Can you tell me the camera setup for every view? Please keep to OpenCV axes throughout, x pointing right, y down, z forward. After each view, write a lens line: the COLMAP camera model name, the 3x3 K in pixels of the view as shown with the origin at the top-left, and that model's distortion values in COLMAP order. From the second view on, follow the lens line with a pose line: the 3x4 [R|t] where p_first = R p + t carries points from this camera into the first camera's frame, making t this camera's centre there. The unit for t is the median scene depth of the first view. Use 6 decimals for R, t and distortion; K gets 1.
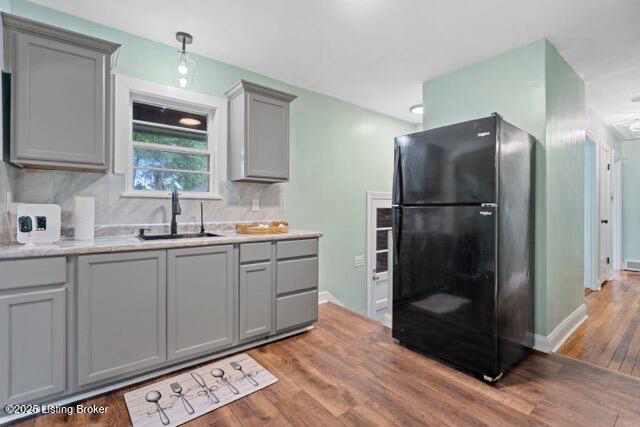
lens RADIAL K [[300.4, 0, 319.9], [0, 300.4, 210.5], [0, 0, 1]] dist [-0.012703, -0.000088]
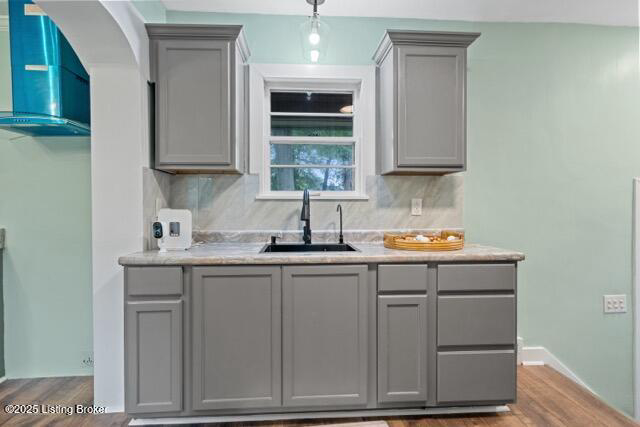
lens RADIAL K [[333.8, 0, 318.8], [0, 333.8, 211.2], [0, 0, 1]] dist [0.001245, 0.000903]
pose [[0.815727, 0.000080, -0.578438, 0.063299], [0.002803, 0.999988, 0.004091, -0.013899], [0.578431, -0.004959, 0.815716, 0.268689]]
